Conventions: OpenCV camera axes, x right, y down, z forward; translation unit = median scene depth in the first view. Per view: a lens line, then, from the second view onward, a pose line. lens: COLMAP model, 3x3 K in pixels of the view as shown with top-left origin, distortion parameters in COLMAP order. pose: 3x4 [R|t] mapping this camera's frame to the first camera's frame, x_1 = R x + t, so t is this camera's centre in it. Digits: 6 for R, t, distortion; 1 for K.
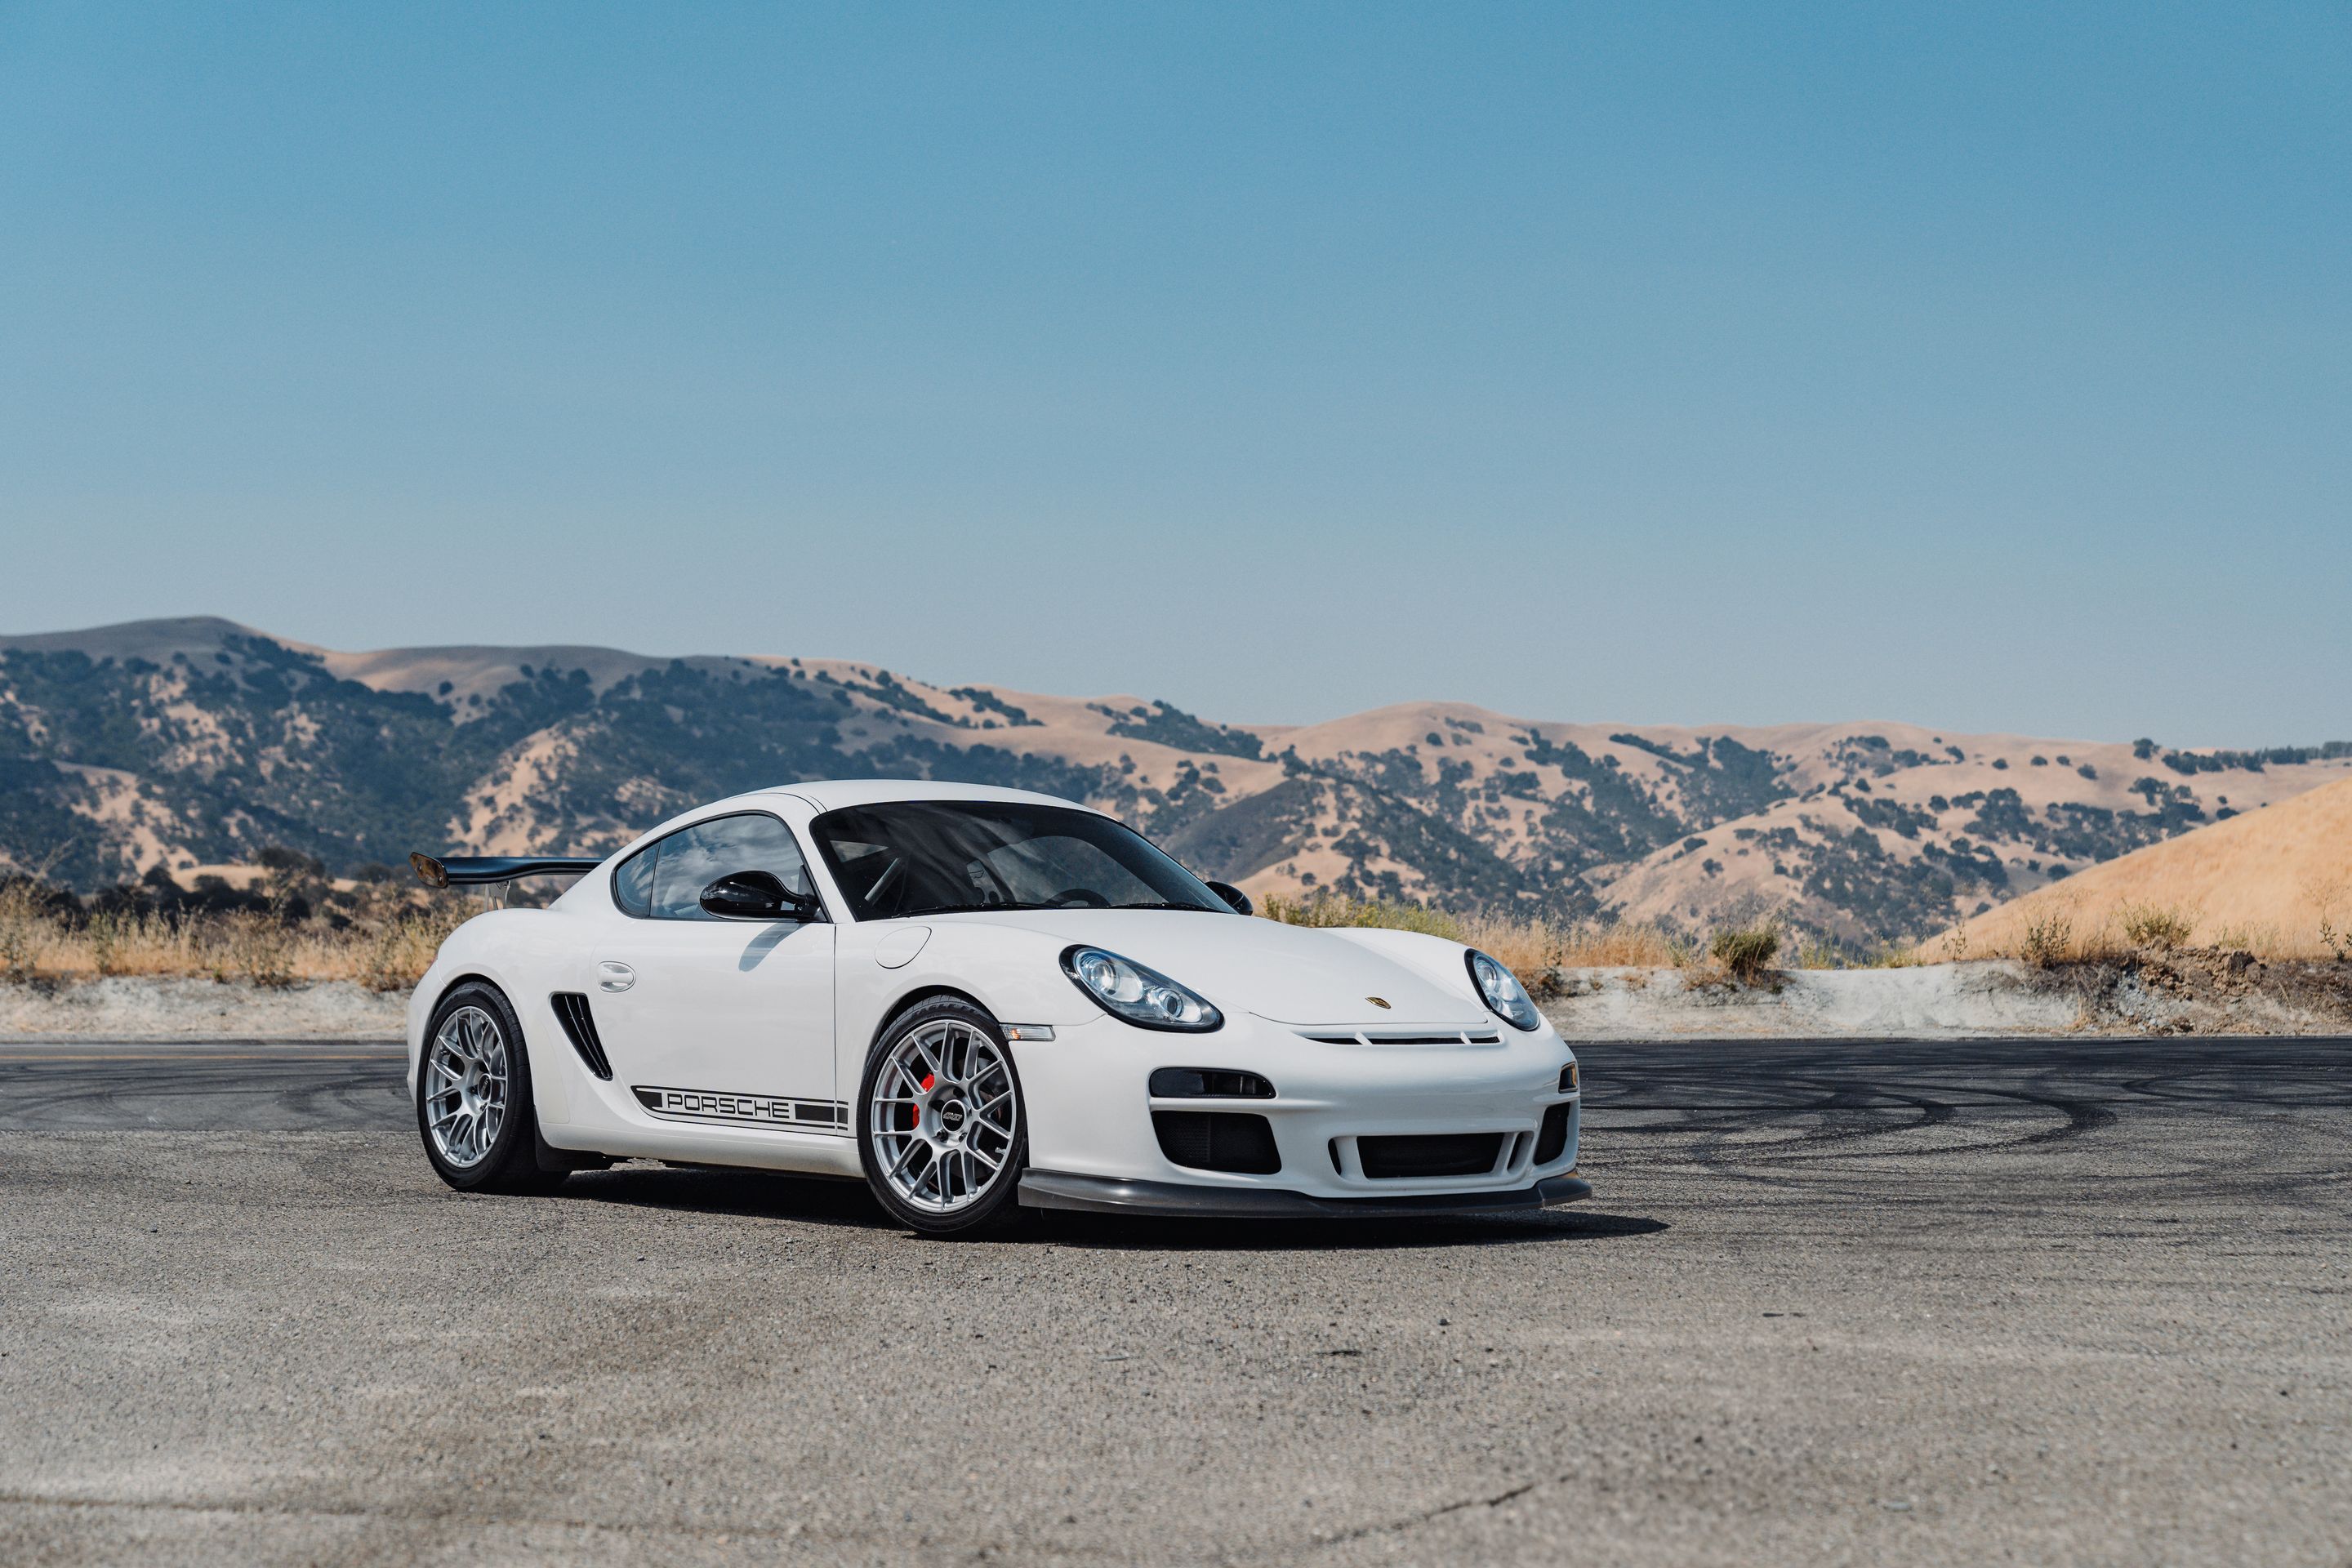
lens RADIAL K [[3977.1, 0, 1221.8], [0, 3977.1, 737.8], [0, 0, 1]] dist [0.010922, 0.148323]
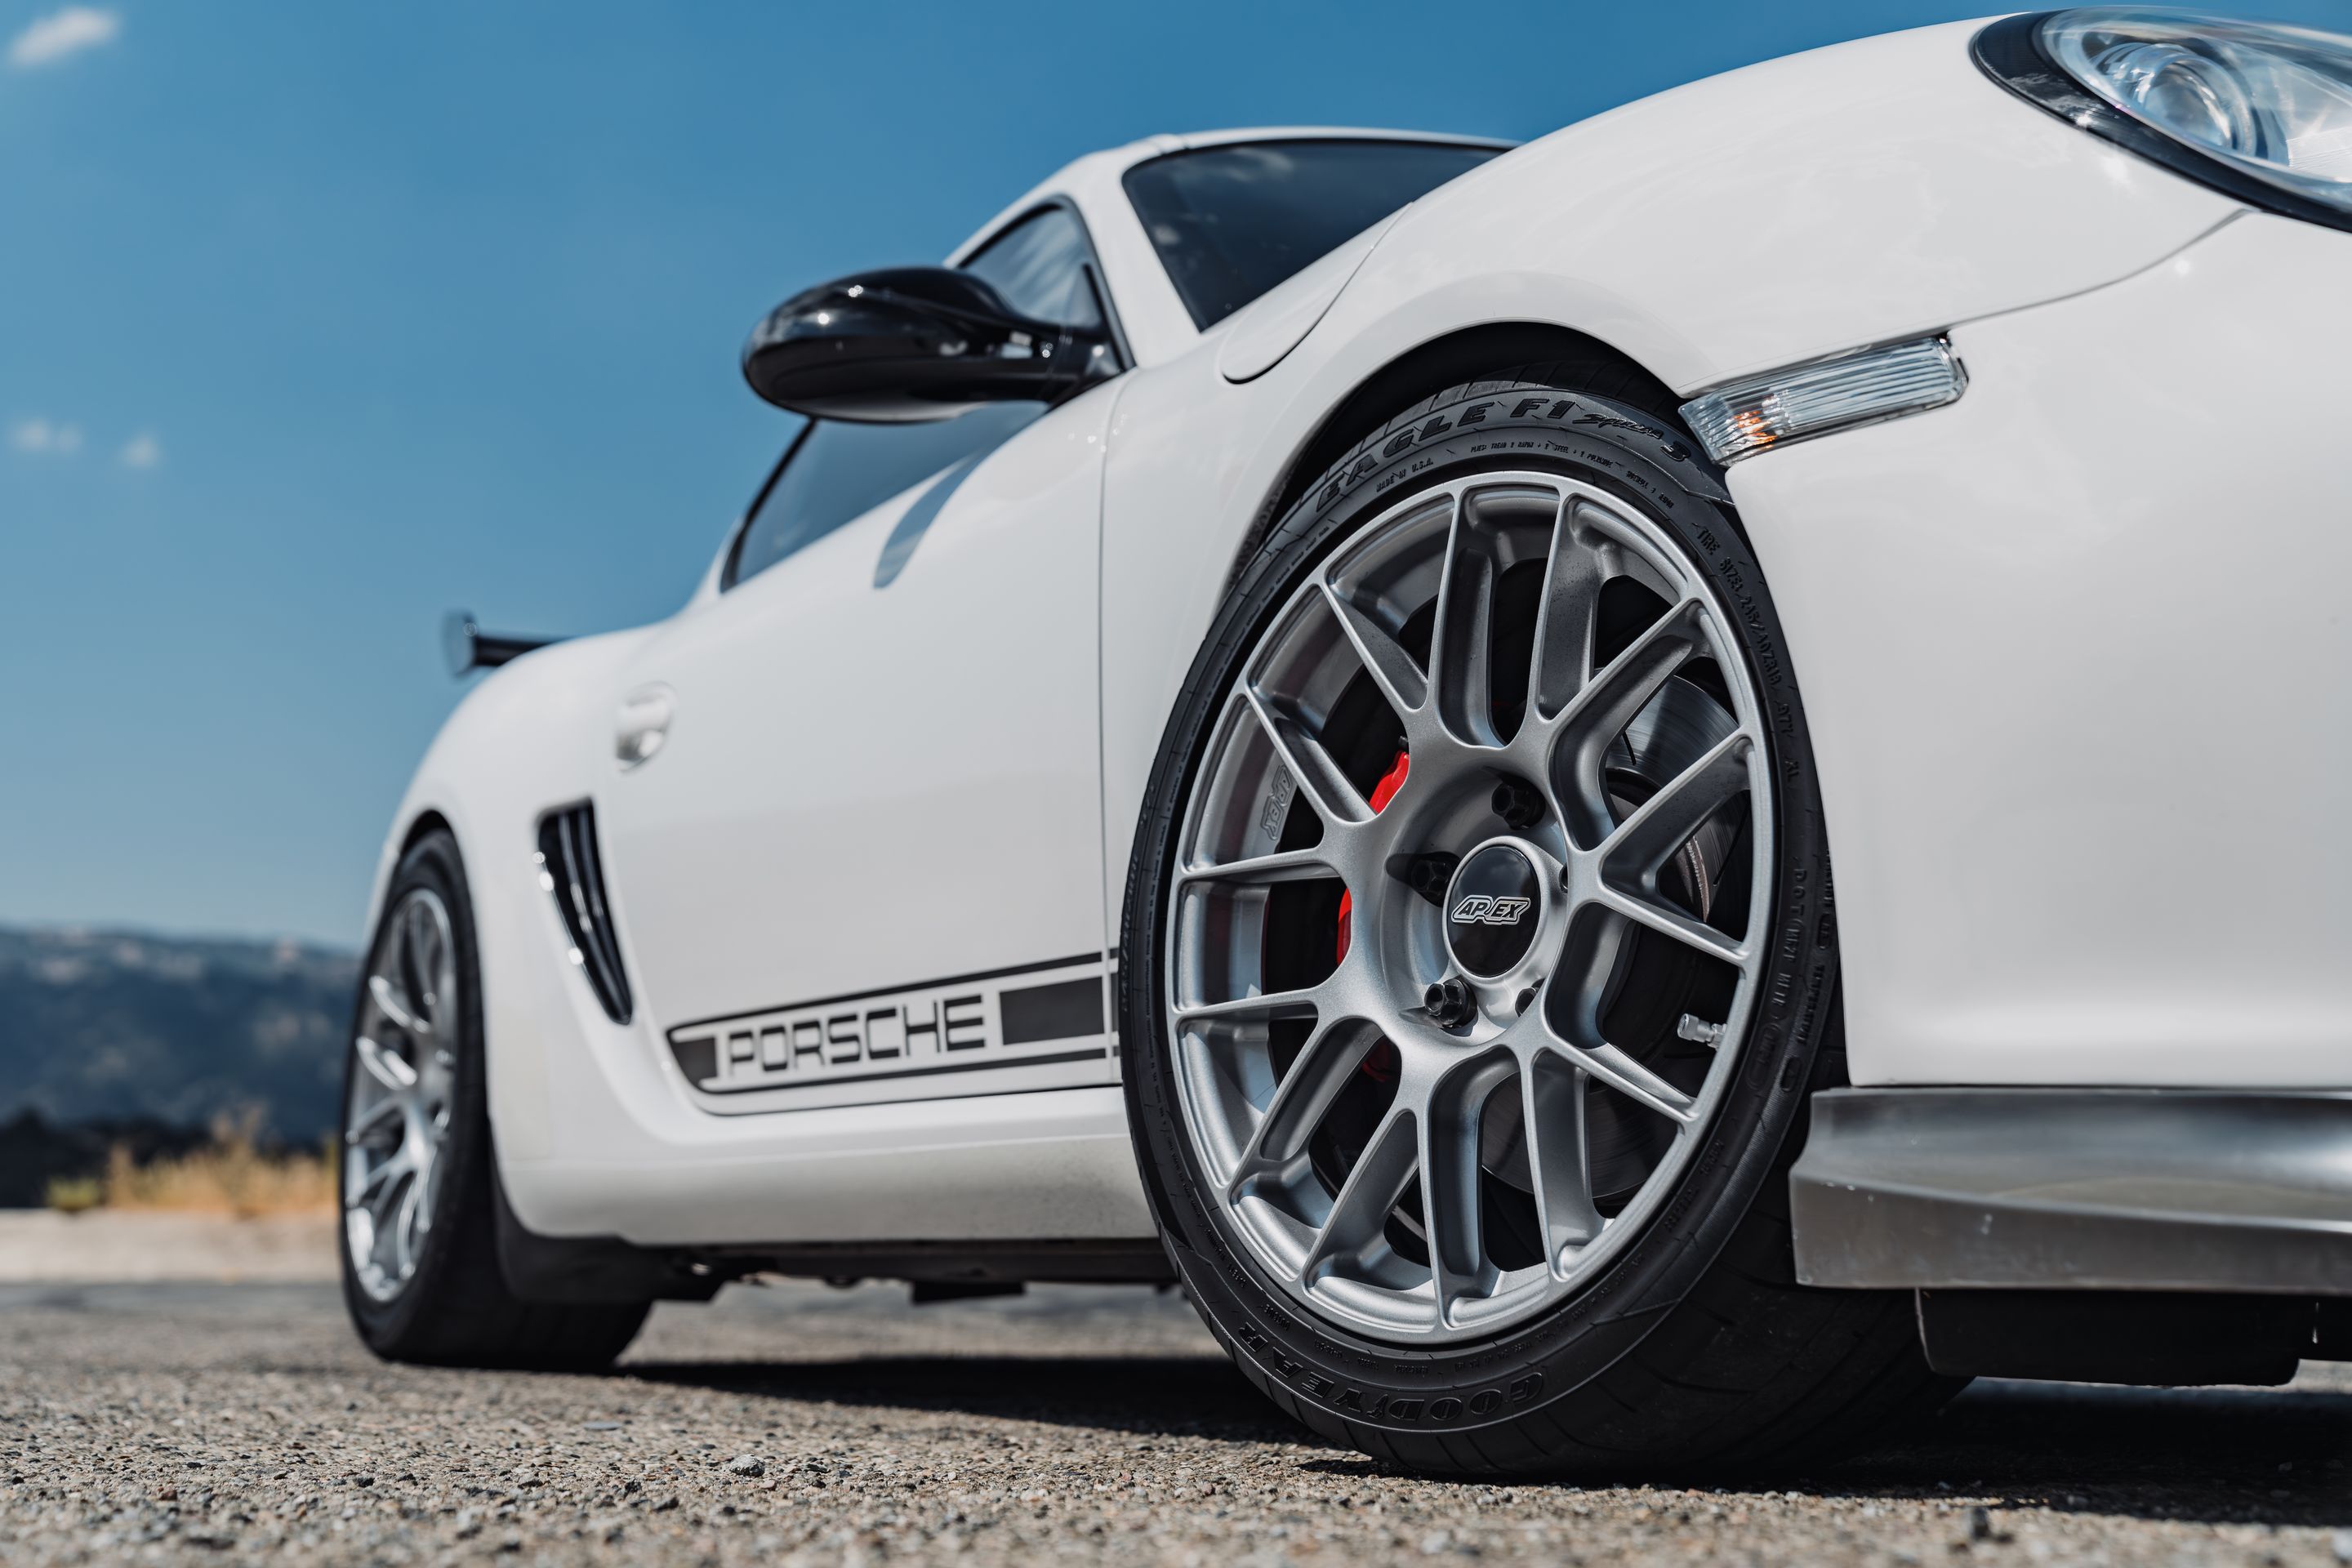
lens RADIAL K [[3164.1, 0, 1176.0], [0, 3164.1, 784.0], [0, 0, 1]] dist [-0.000298, 0.024314]
pose [[0.966038, -0.036505, -0.255807, -0.016182], [0.007109, 0.993351, -0.114907, 0.044513], [0.258301, 0.109186, 0.959874, 0.339409]]
